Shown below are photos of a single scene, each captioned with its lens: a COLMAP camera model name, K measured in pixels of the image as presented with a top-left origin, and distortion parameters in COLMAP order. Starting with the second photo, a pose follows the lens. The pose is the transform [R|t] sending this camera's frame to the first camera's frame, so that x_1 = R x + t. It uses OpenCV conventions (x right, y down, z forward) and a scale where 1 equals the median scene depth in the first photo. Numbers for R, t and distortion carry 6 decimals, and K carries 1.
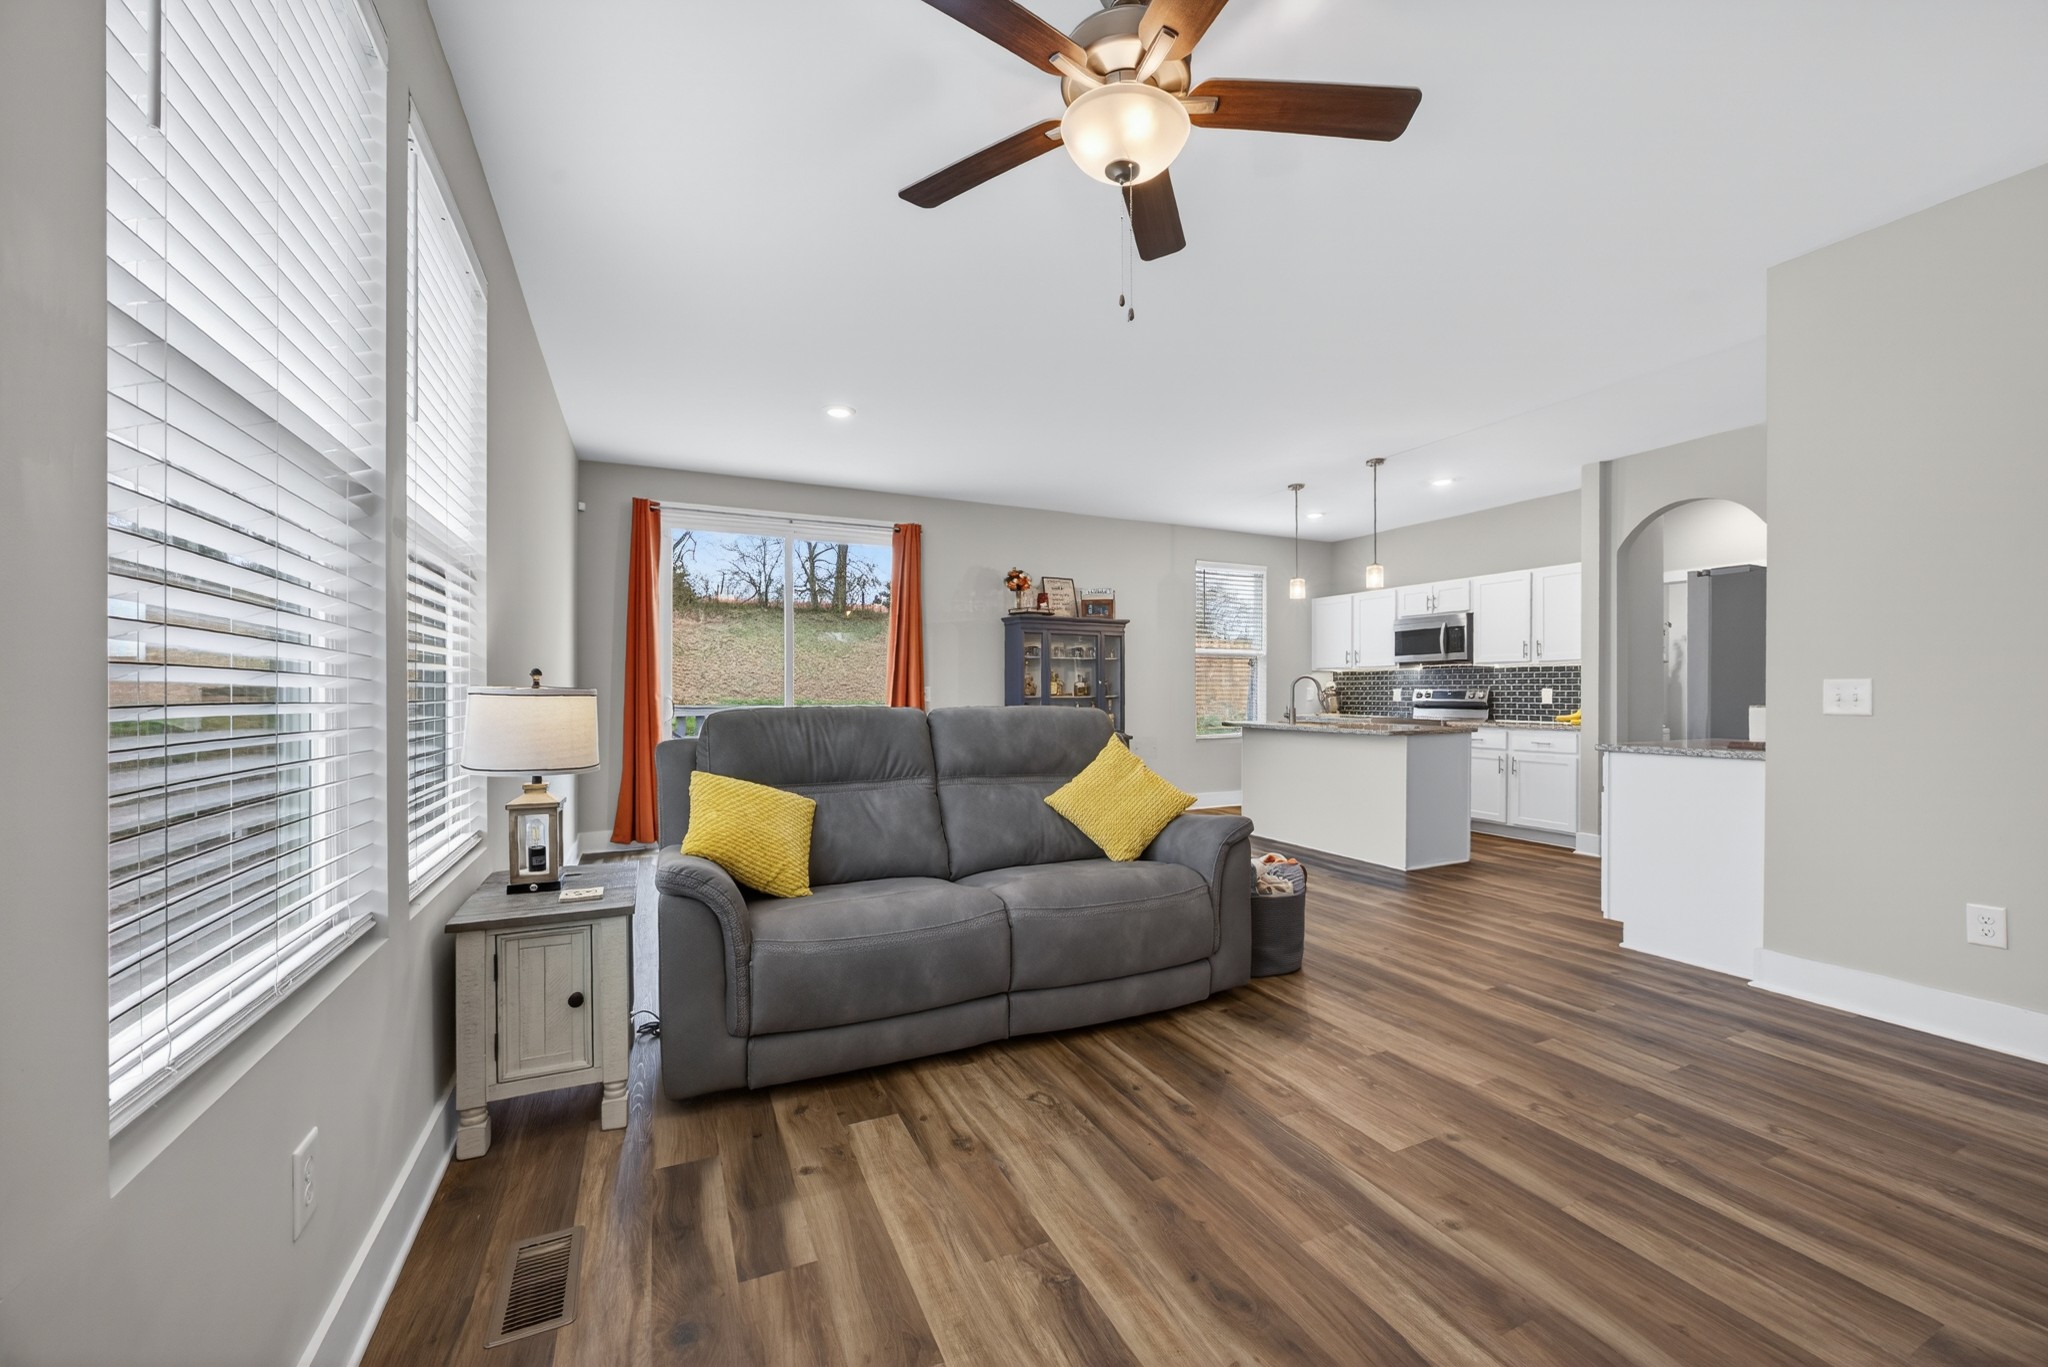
lens RADIAL K [[802.6, 0, 1035.1], [0, 802.6, 694.7], [0, 0, 1]] dist [-0.010786, 0.000227]
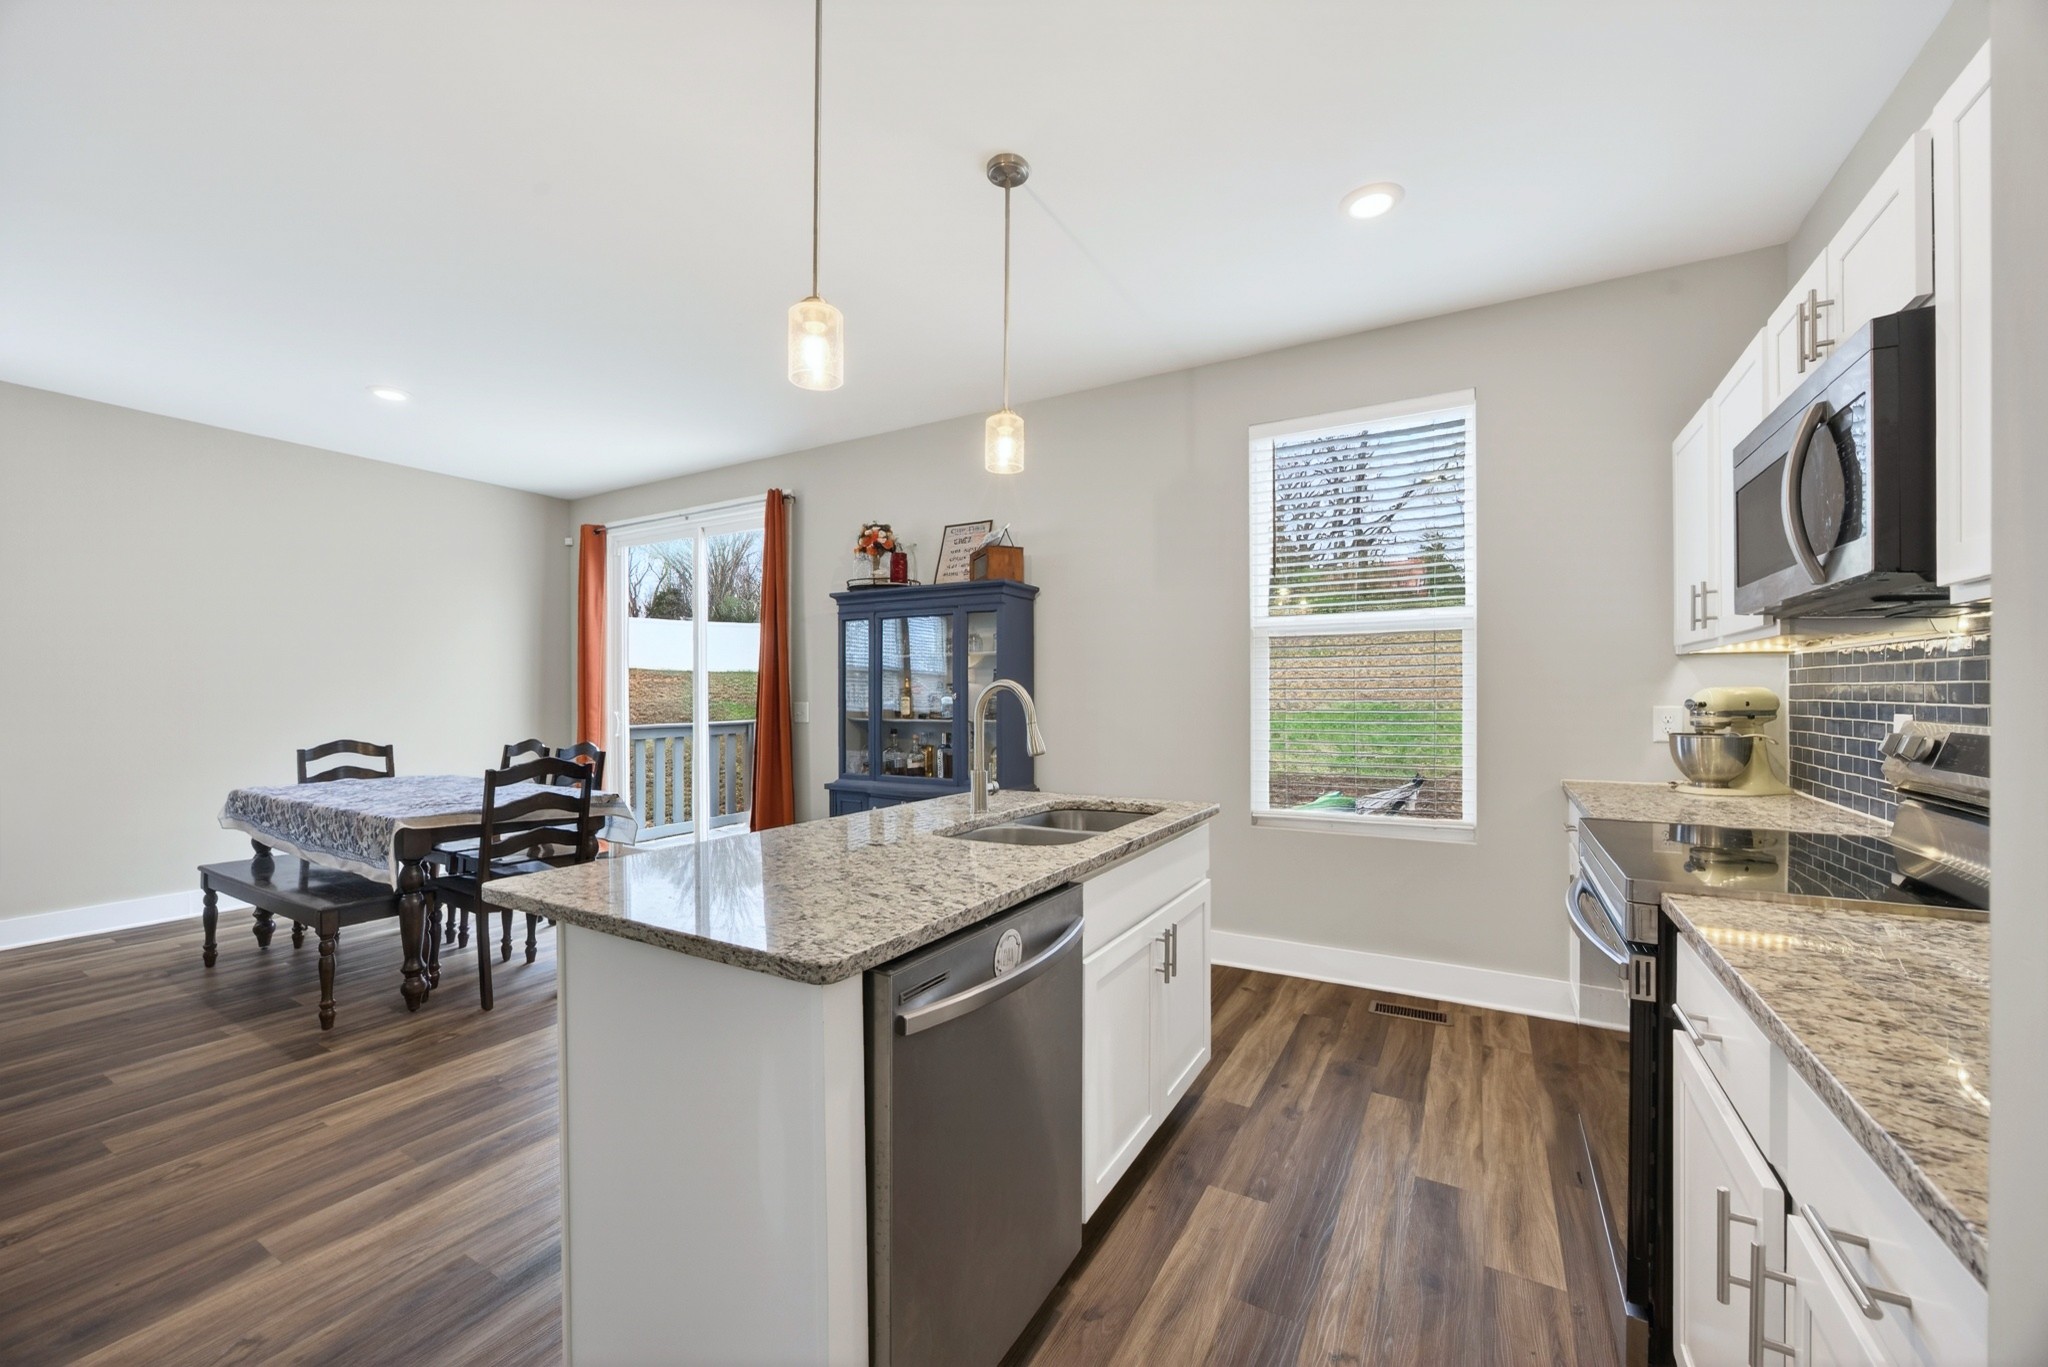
lens RADIAL K [[802.6, 0, 1035.1], [0, 802.6, 694.7], [0, 0, 1]] dist [-0.010786, 0.000227]
pose [[0.565520, 0.000588, -0.824734, 1.573165], [-0.002031, 0.999998, -0.000679, -0.048059], [0.824732, 0.002059, 0.565520, 2.002596]]
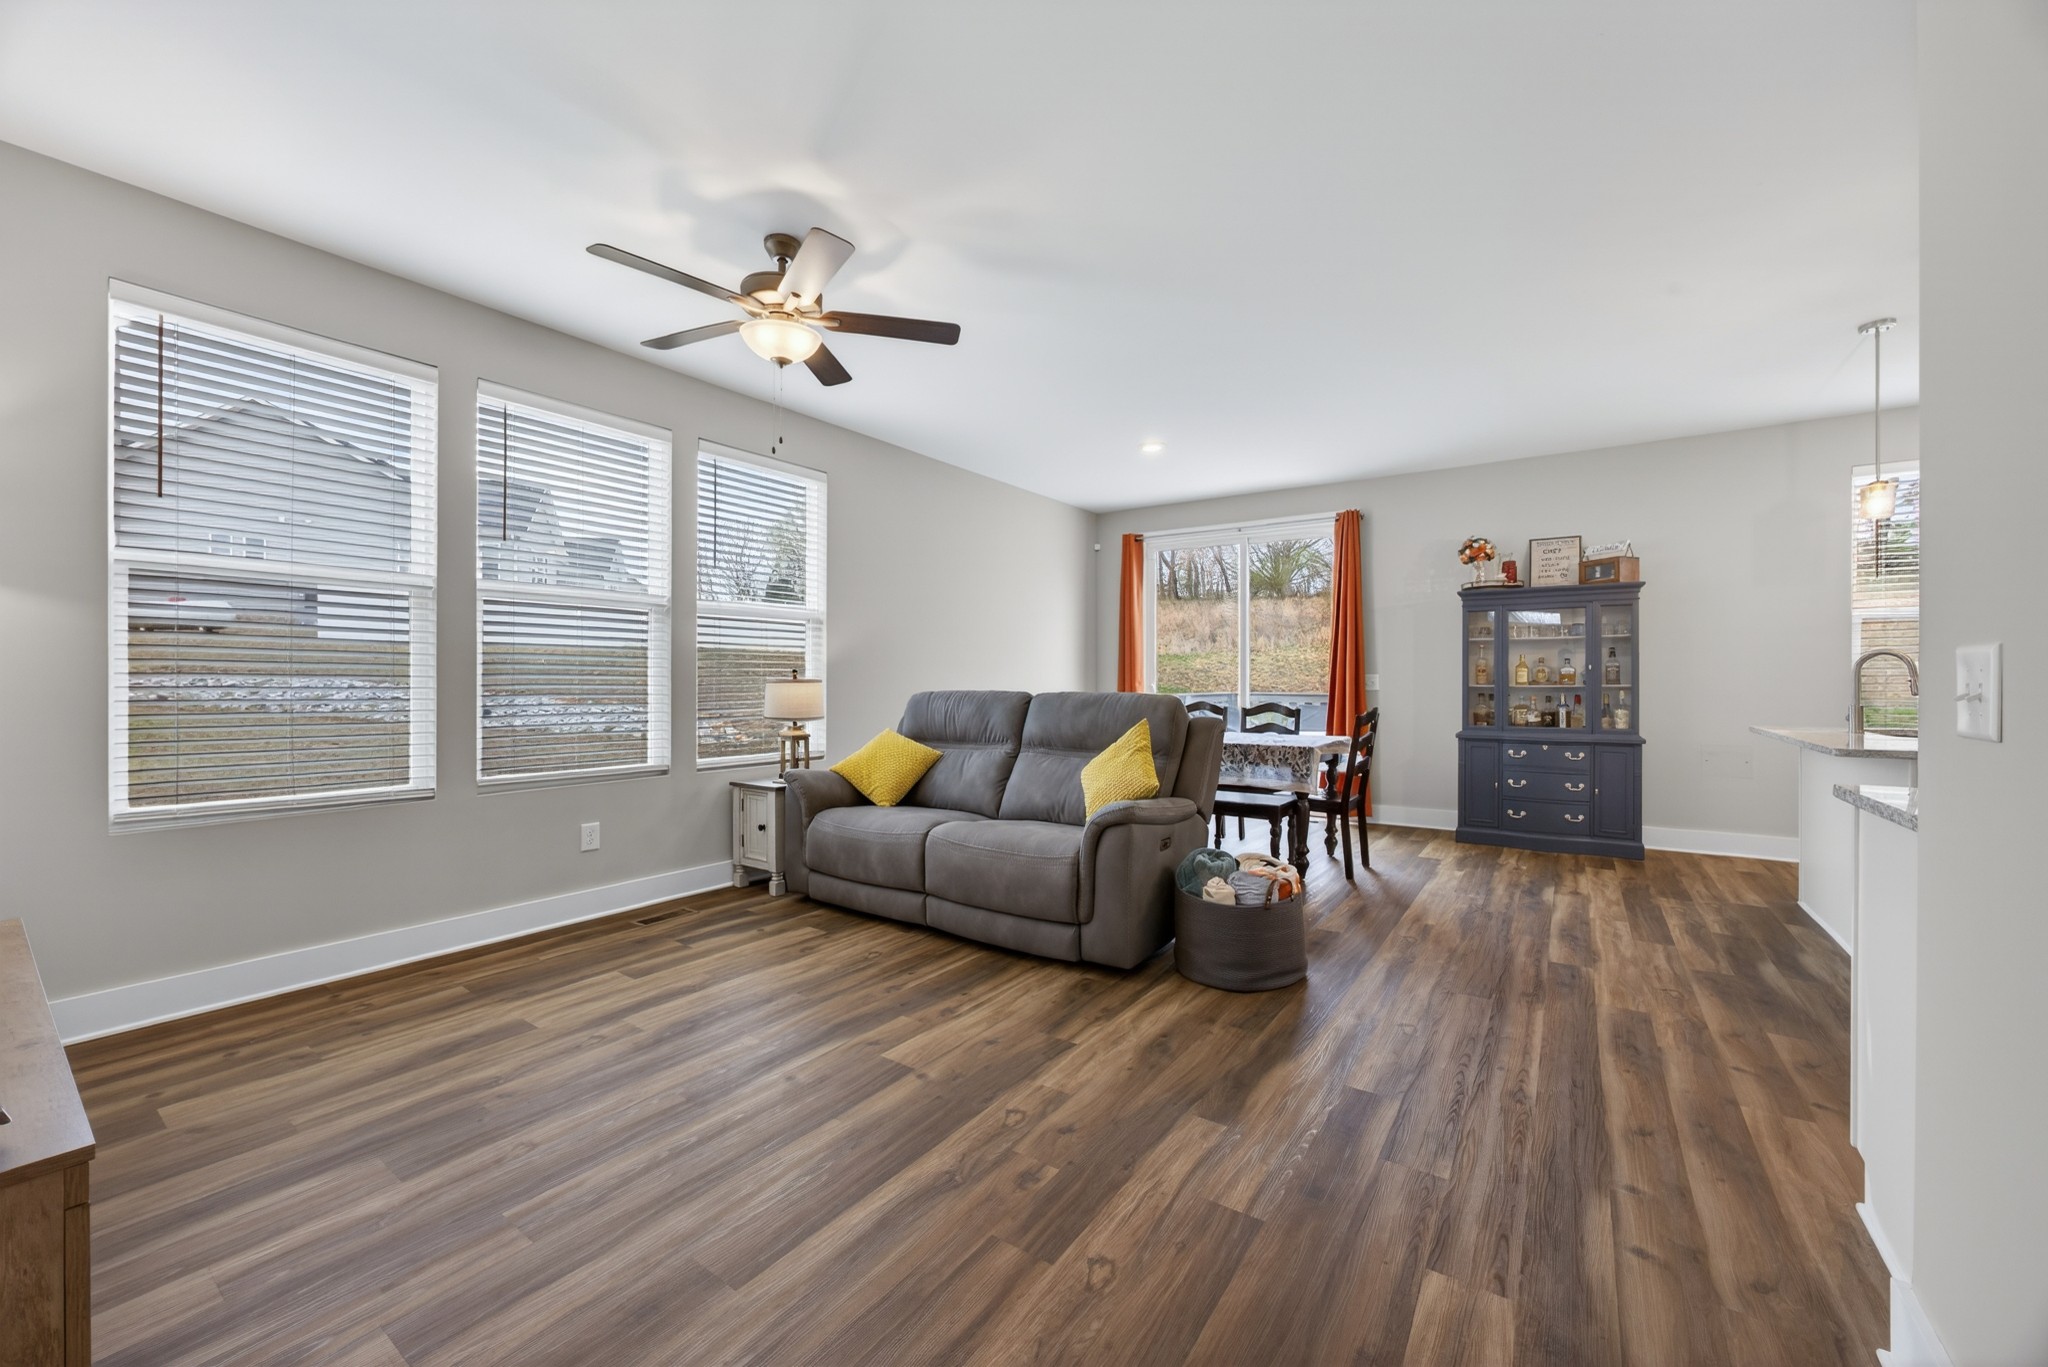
lens RADIAL K [[788.8, 0, 1031.1], [0, 788.8, 683.5], [0, 0, 1]] dist [-0.016607, 0.004924]
pose [[0.503340, 0.007530, -0.864056, 1.249583], [-0.005167, 0.999970, 0.005705, -0.007957], [0.864073, 0.001593, 0.503364, 0.456492]]
